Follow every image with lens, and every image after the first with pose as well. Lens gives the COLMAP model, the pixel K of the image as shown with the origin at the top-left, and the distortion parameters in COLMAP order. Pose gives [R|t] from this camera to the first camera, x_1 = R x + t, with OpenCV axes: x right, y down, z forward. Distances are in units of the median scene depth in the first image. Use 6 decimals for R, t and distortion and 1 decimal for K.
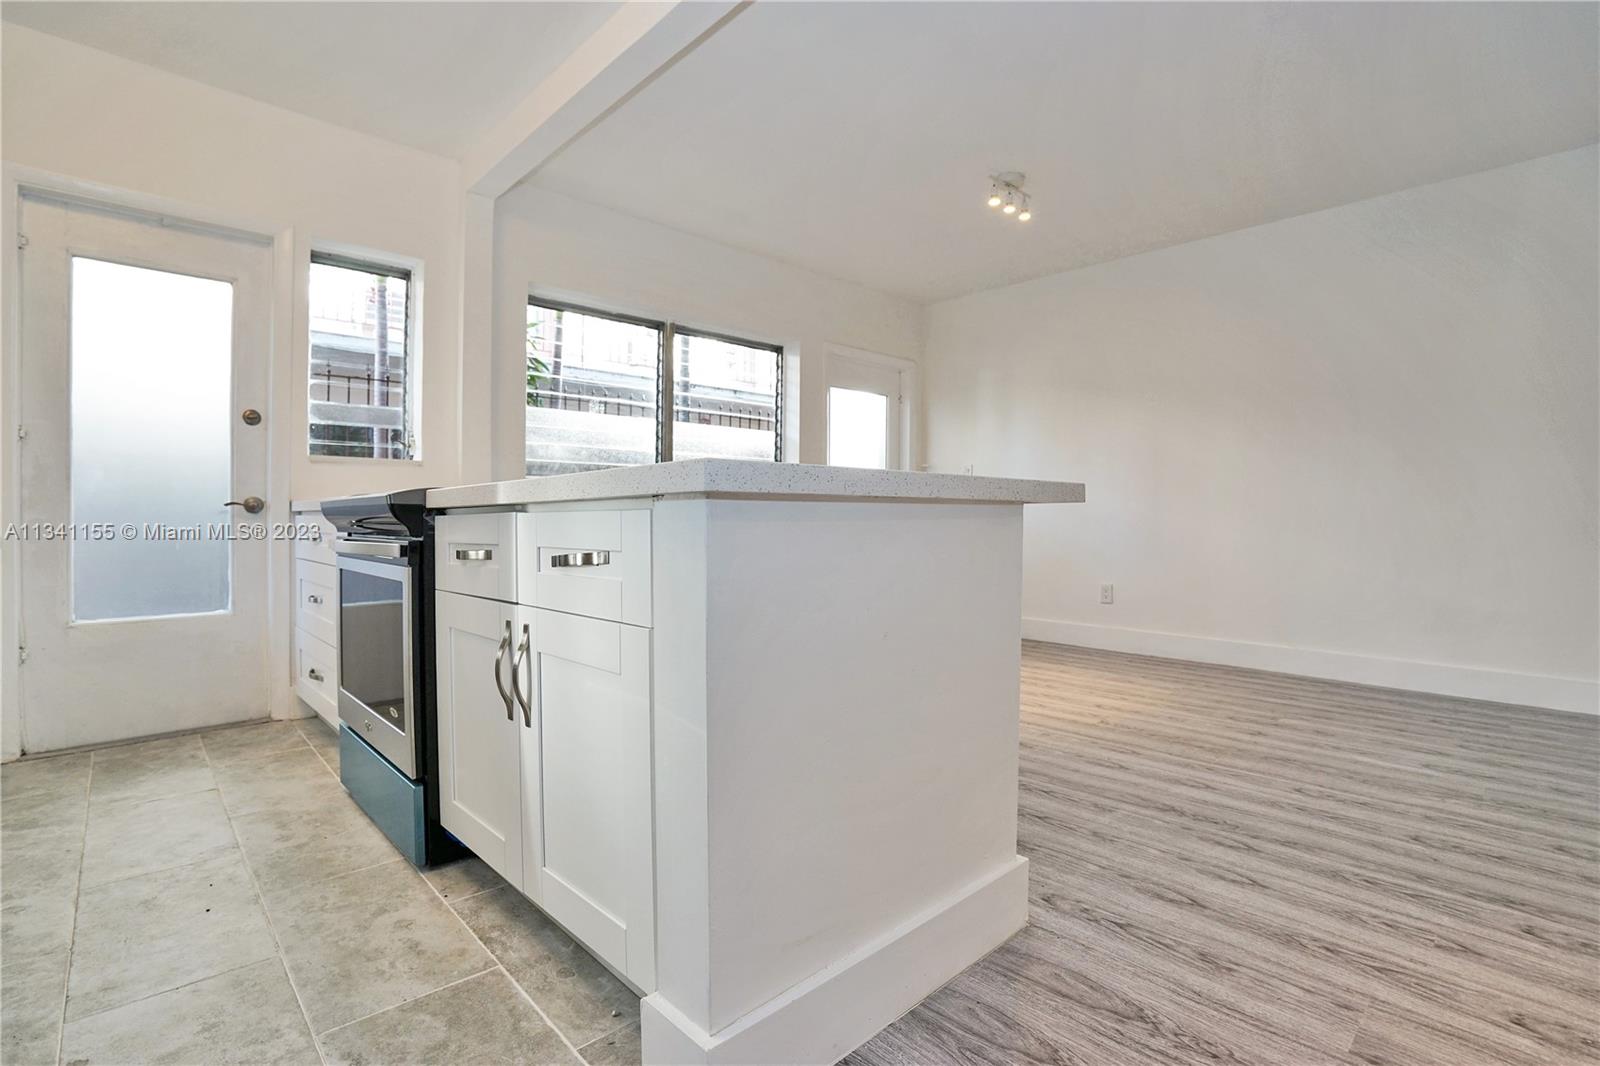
lens RADIAL K [[744.4, 0, 802.5], [0, 744.4, 515.3], [0, 0, 1]] dist [-0.053844, 0.022984]
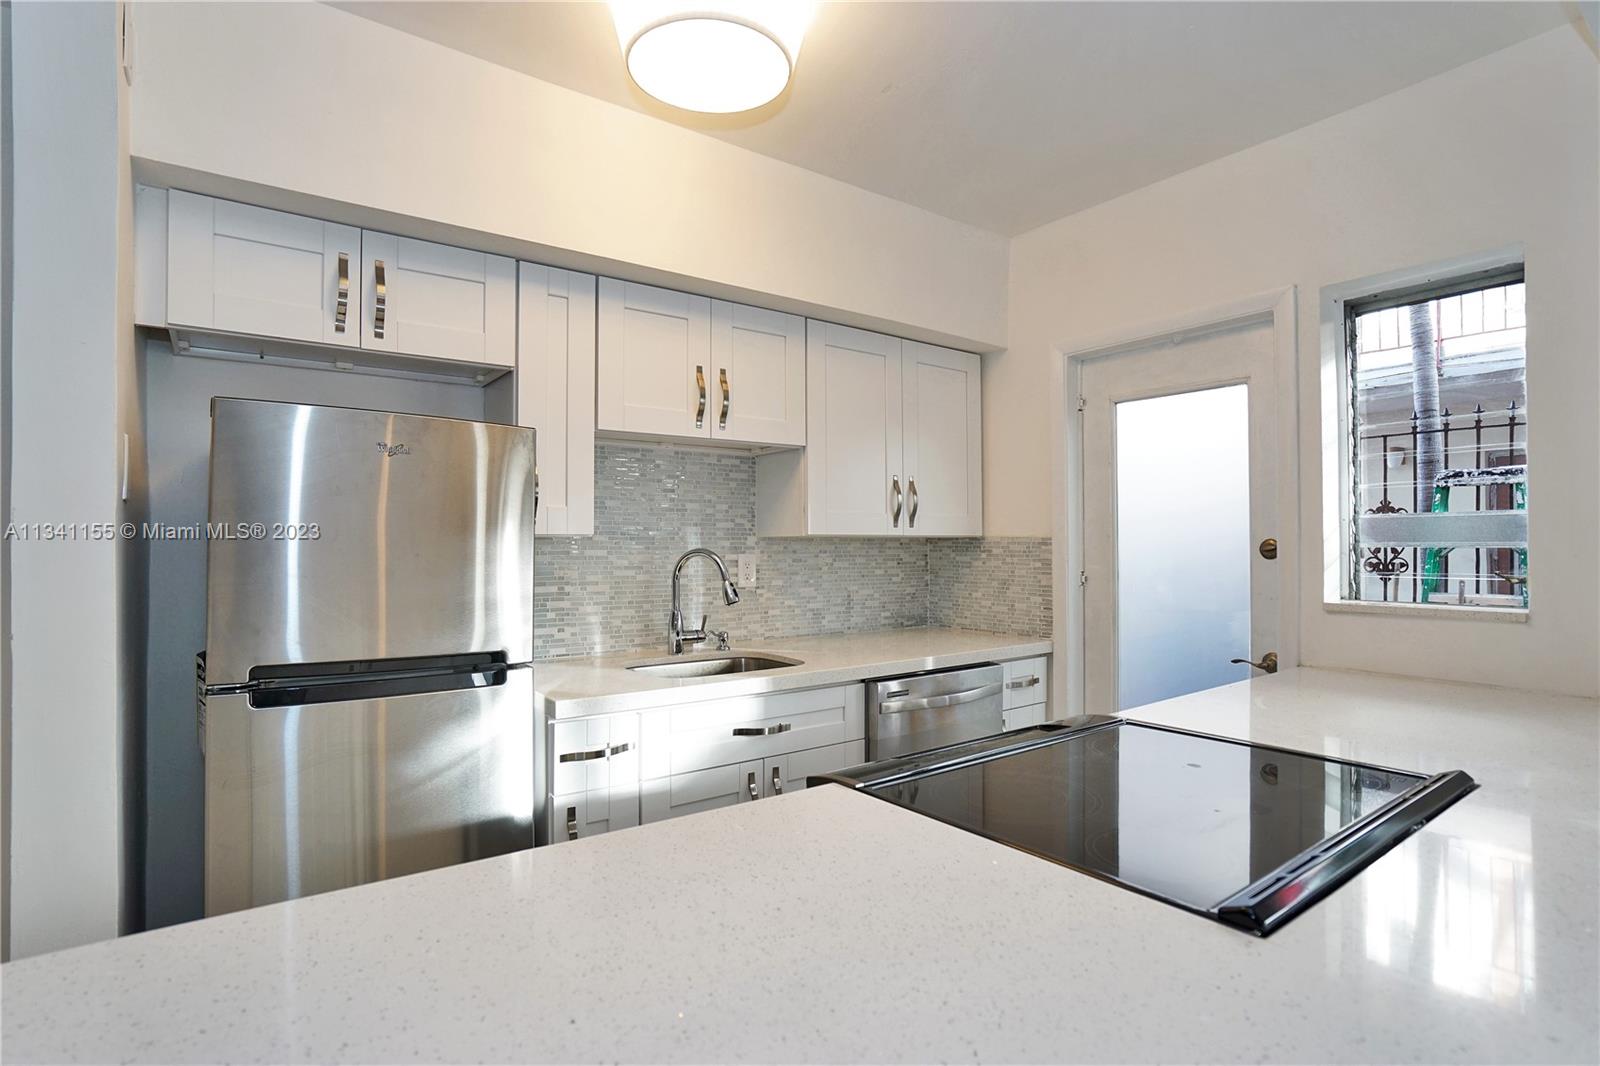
lens RADIAL K [[787.9, 0, 800.0], [0, 787.9, 533.0], [0, 0, 1]] dist [-0.060974, 0.026312]
pose [[-0.116827, -0.017268, -0.993002, 0.188541], [0.004929, 0.999826, -0.017966, -0.228834], [0.993140, -0.006994, -0.116721, 0.968360]]
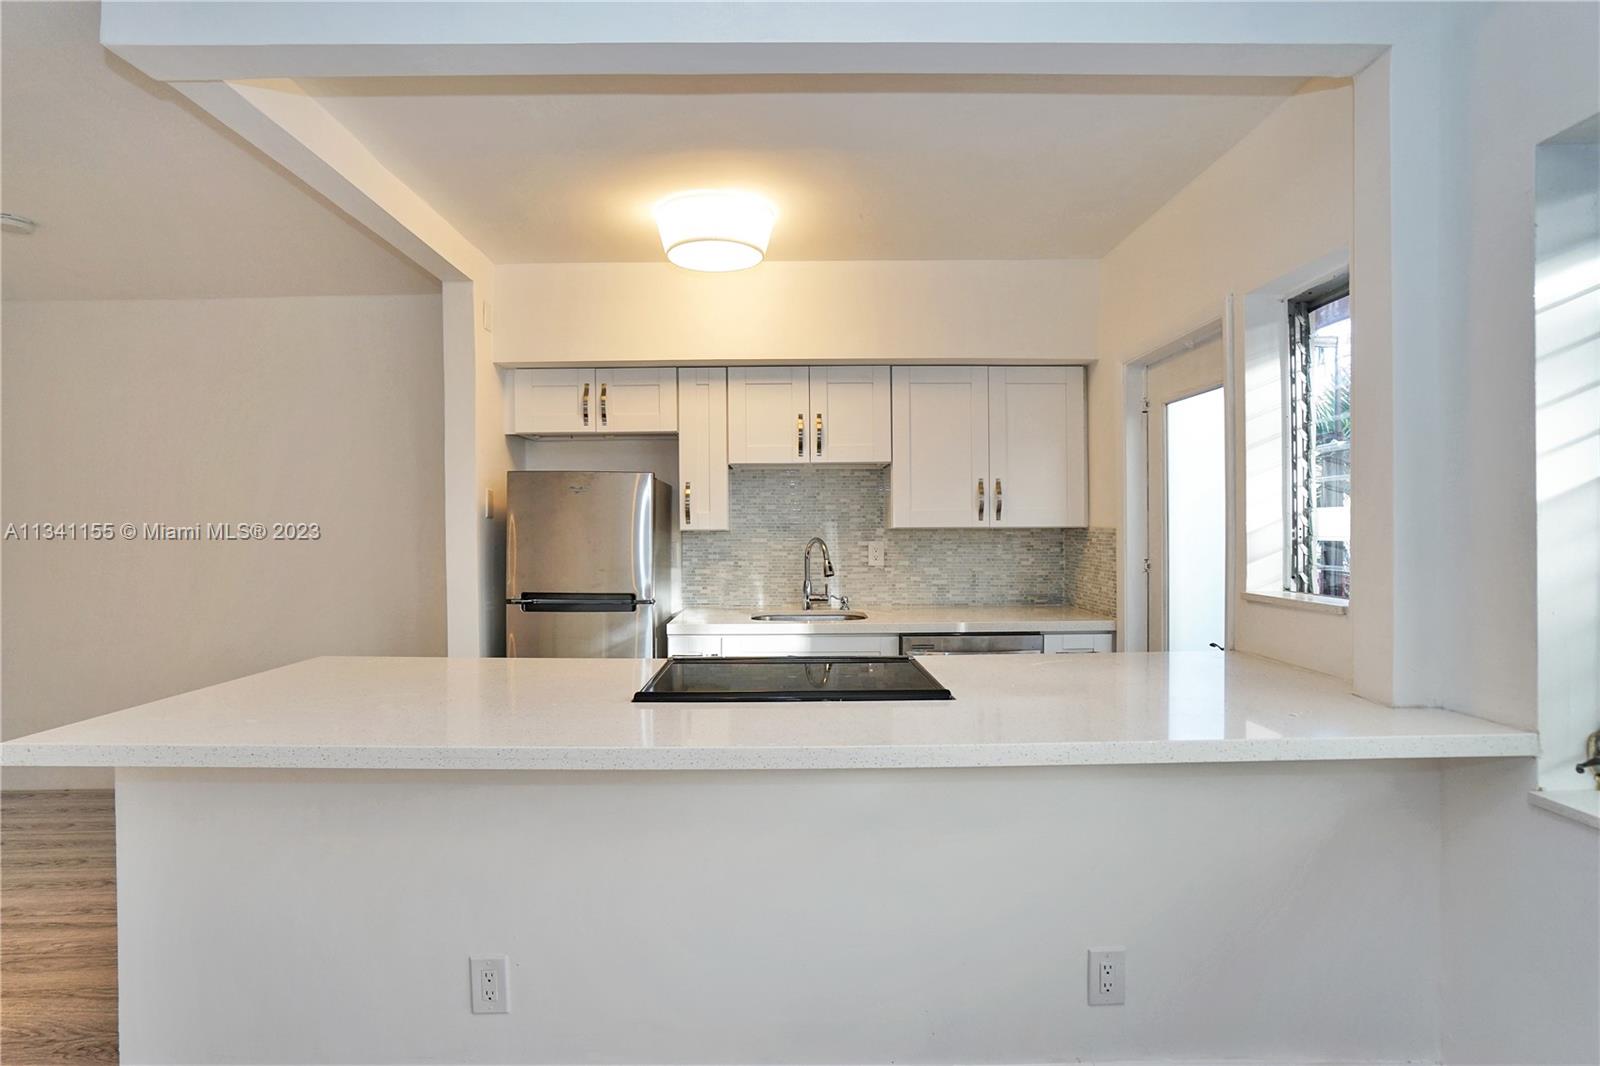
lens RADIAL K [[787.9, 0, 800.0], [0, 787.9, 533.0], [0, 0, 1]] dist [-0.060974, 0.026312]
pose [[-0.674038, 0.004801, -0.738681, 0.347391], [0.005870, 0.999982, 0.001144, -0.241537], [0.738674, -0.003565, -0.674054, 1.952843]]
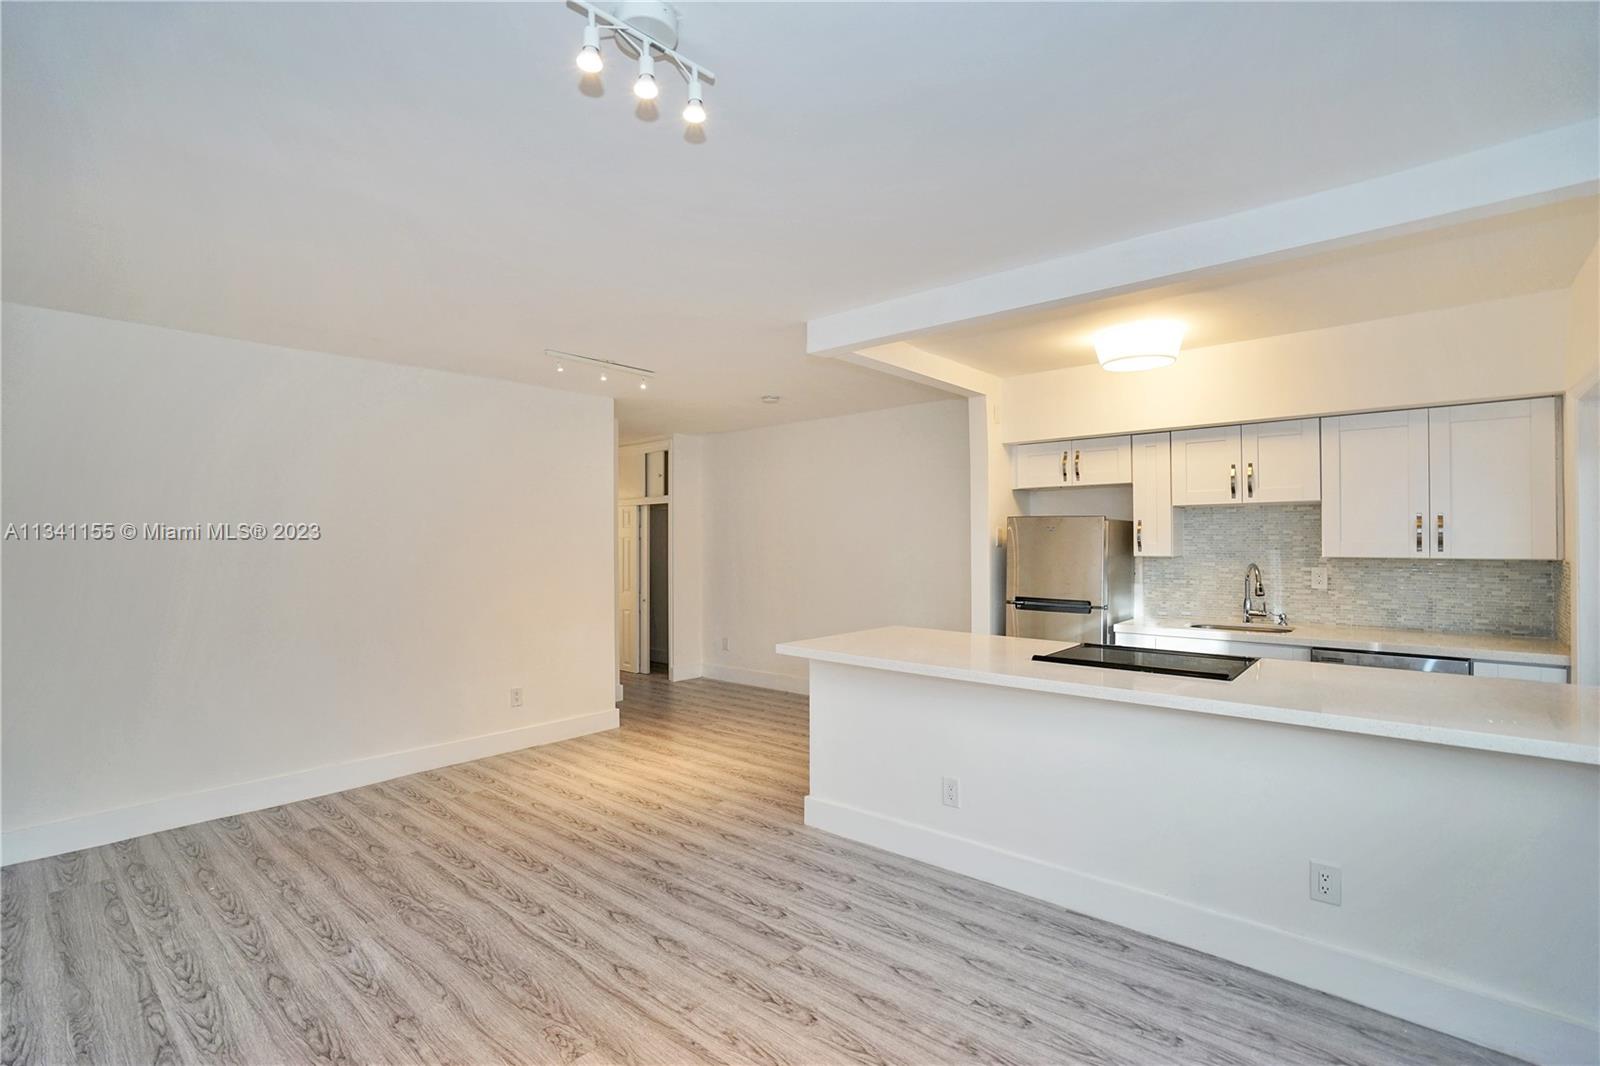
lens RADIAL K [[735.8, 0, 799.3], [0, 735.8, 537.7], [0, 0, 1]] dist [-0.060980, 0.024642]
pose [[-0.995830, 0.000291, -0.091223, 0.436160], [0.000878, 0.999979, -0.006388, -0.294366], [0.091220, -0.006441, -0.995810, 2.720381]]
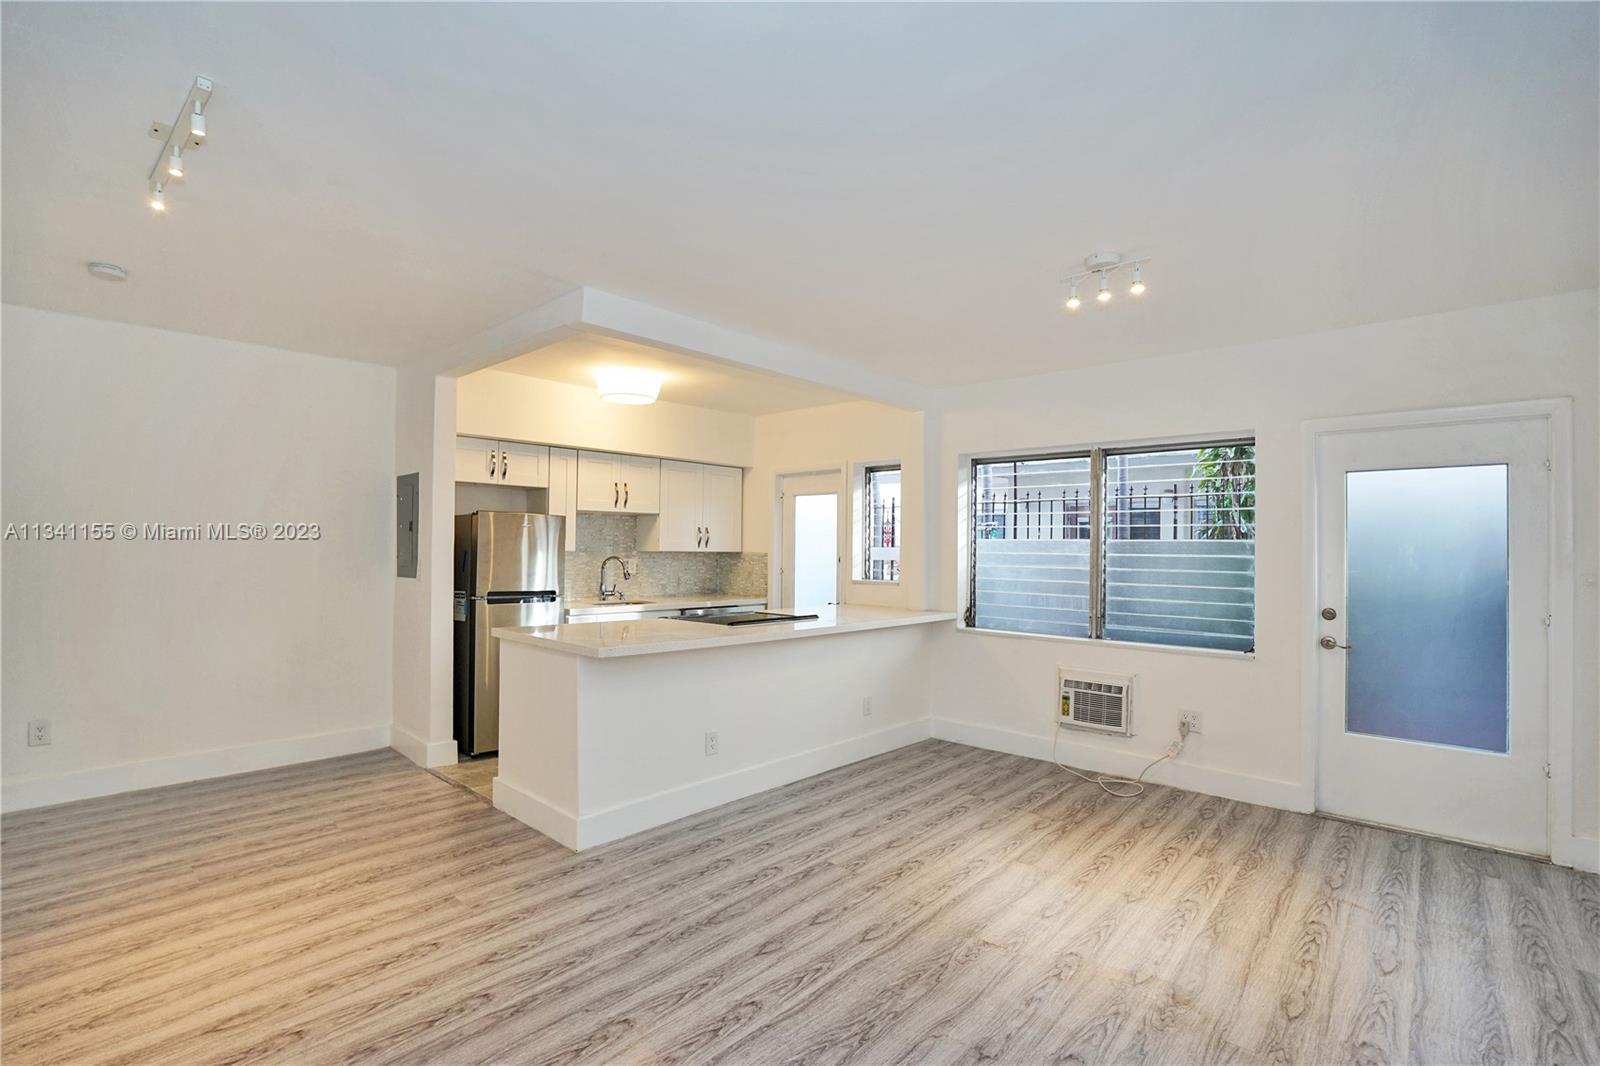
lens RADIAL K [[735.8, 0, 799.3], [0, 735.8, 537.7], [0, 0, 1]] dist [-0.060980, 0.024642]
pose [[0.071495, -0.016787, -0.997300, 1.977547], [-0.009408, 0.999803, -0.017503, -0.258854], [0.997397, 0.010634, 0.071323, 1.191538]]
